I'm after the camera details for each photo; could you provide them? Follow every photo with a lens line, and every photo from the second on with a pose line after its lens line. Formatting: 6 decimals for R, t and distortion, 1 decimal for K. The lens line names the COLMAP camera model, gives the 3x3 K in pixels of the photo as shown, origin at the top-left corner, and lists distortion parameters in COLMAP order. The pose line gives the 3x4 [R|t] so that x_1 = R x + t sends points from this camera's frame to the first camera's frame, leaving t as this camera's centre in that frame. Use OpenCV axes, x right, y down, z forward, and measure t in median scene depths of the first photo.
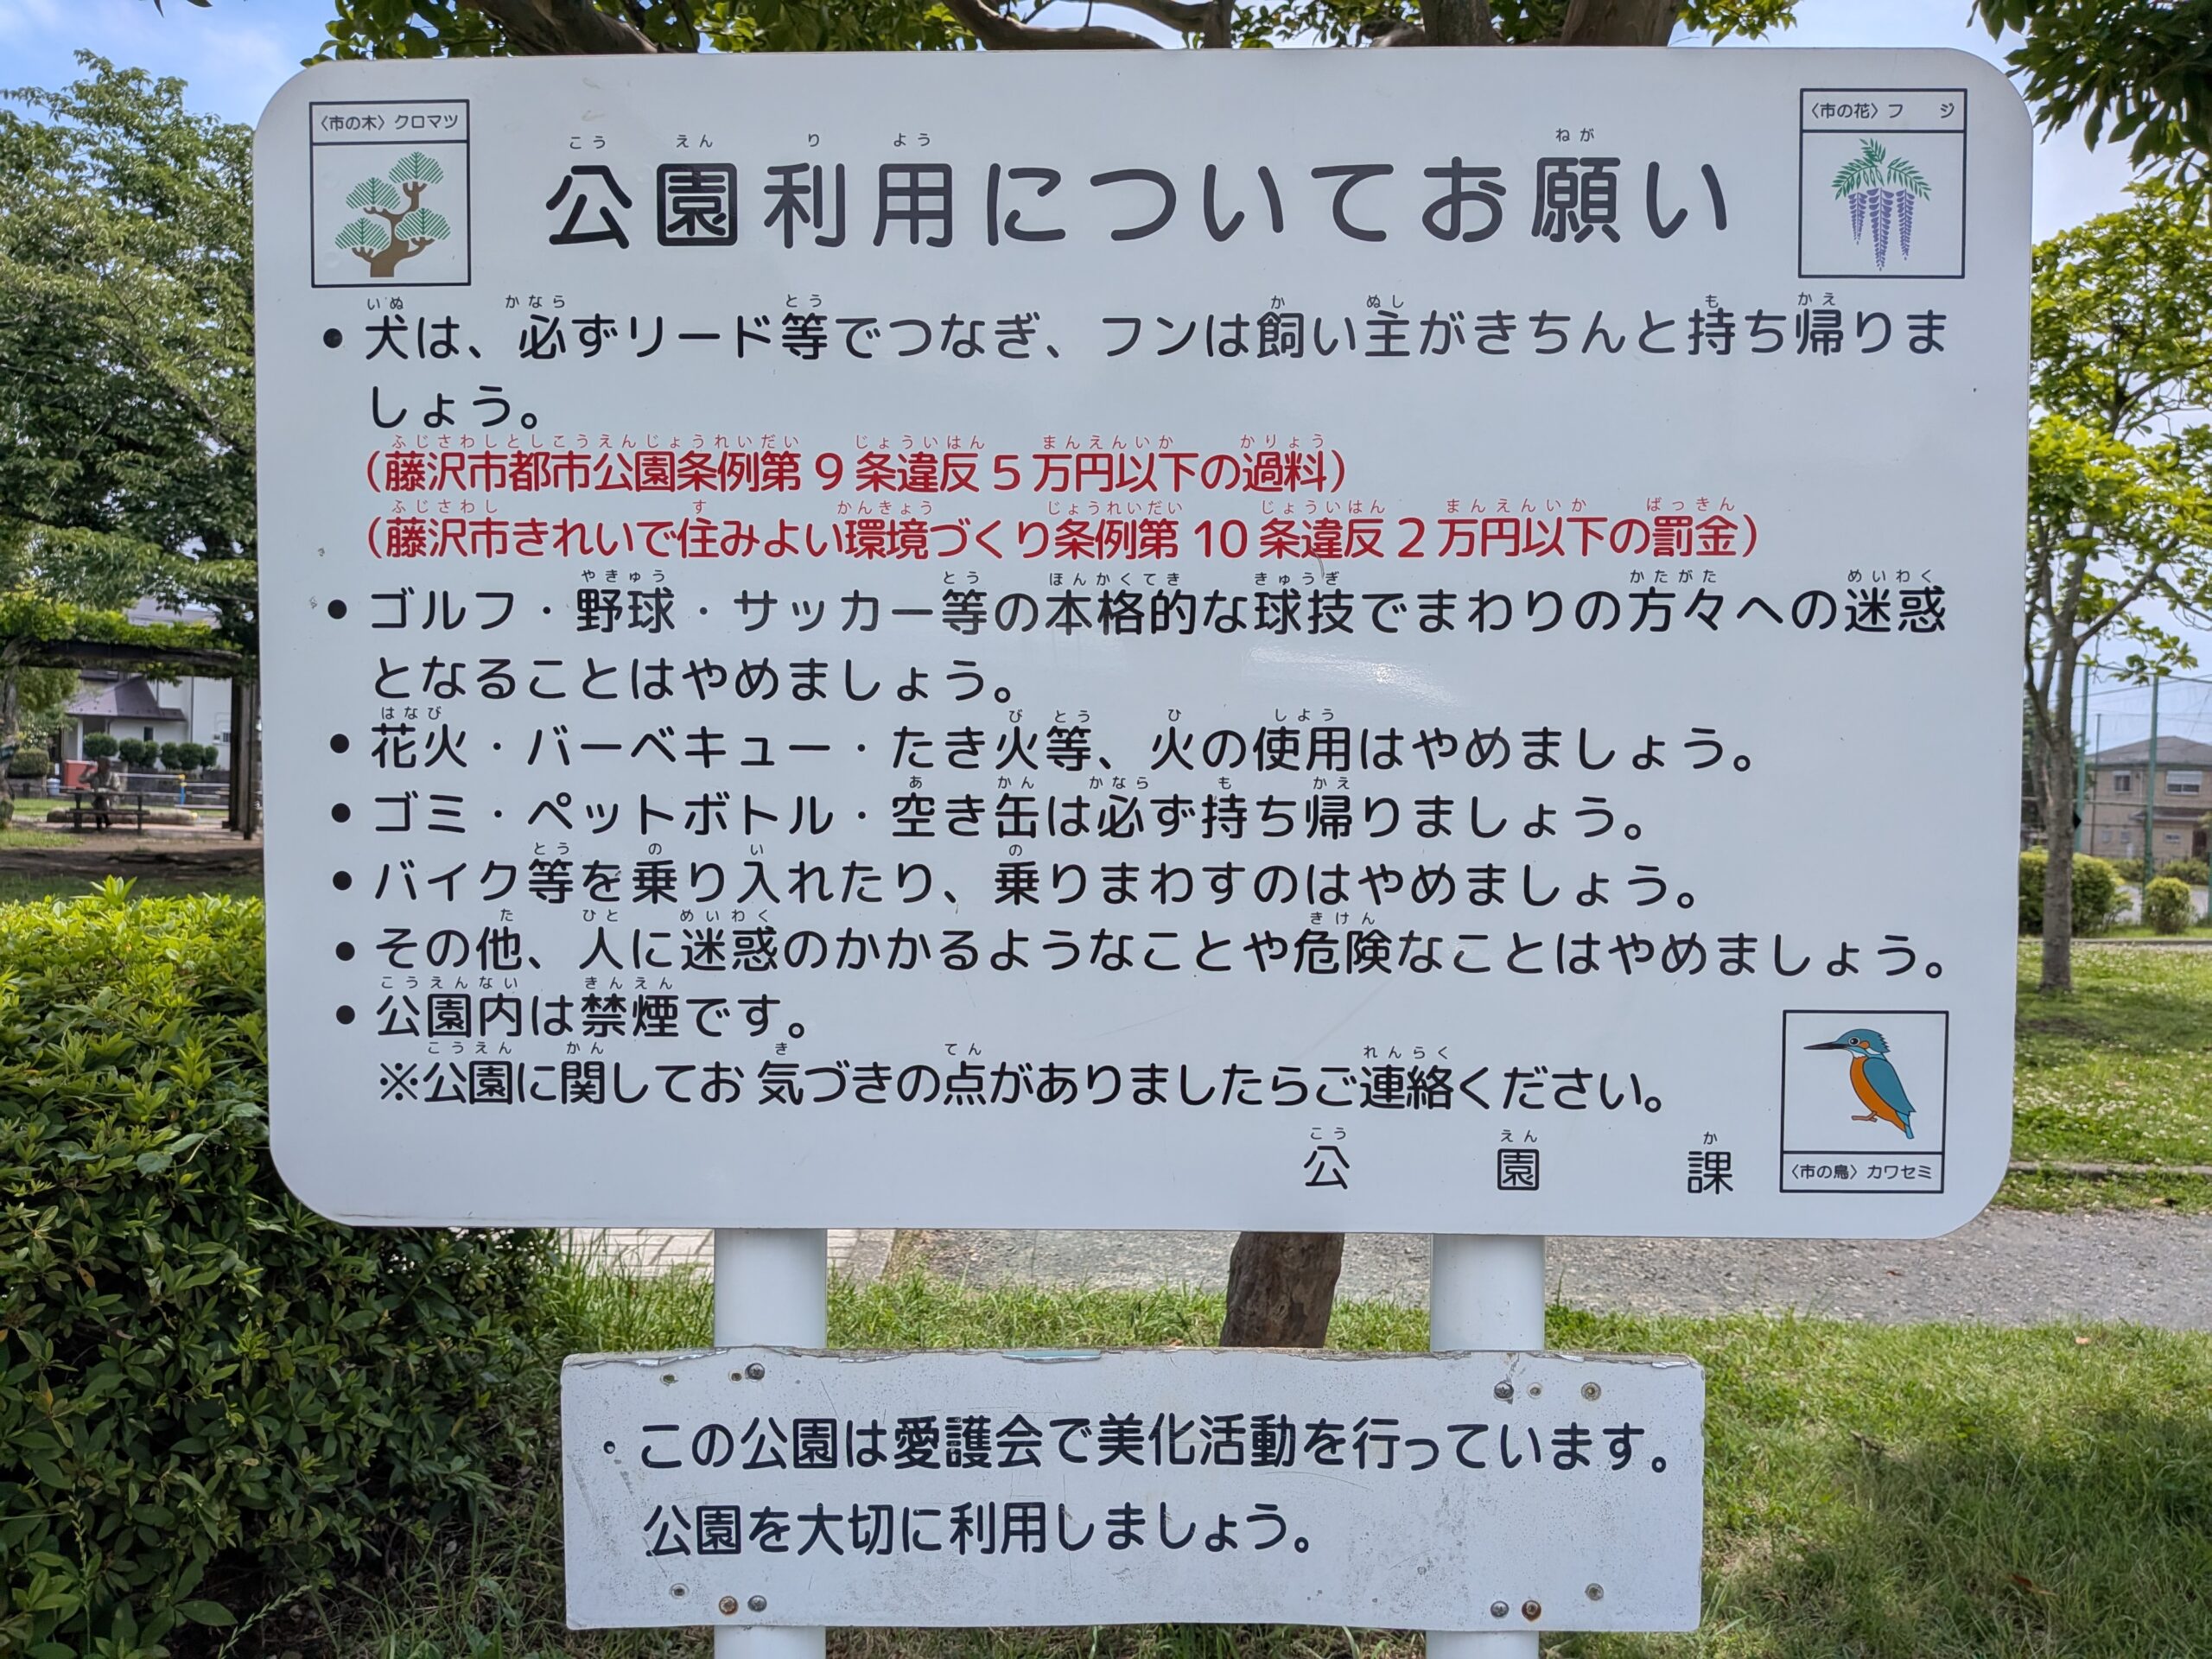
lens RADIAL K [[1621.1, 0, 1107.0], [0, 1621.1, 891.9], [0, 0, 1]] dist [0.001839, -0.021549]
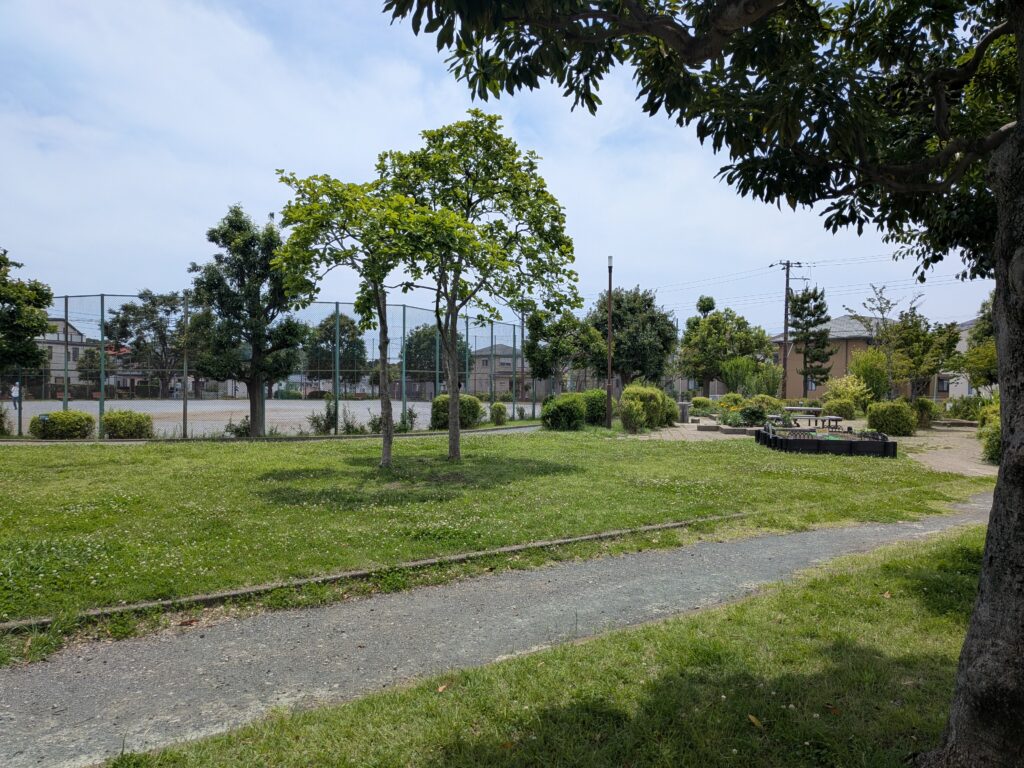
lens RADIAL K [[750.5, 0, 512.5], [0, 750.5, 412.9], [0, 0, 1]] dist [0.001839, -0.021549]
pose [[0.826988, -0.034002, 0.561191, 0.064181], [0.033626, 0.999374, 0.010999, -0.015531], [-0.561213, 0.009775, 0.827613, 0.076287]]
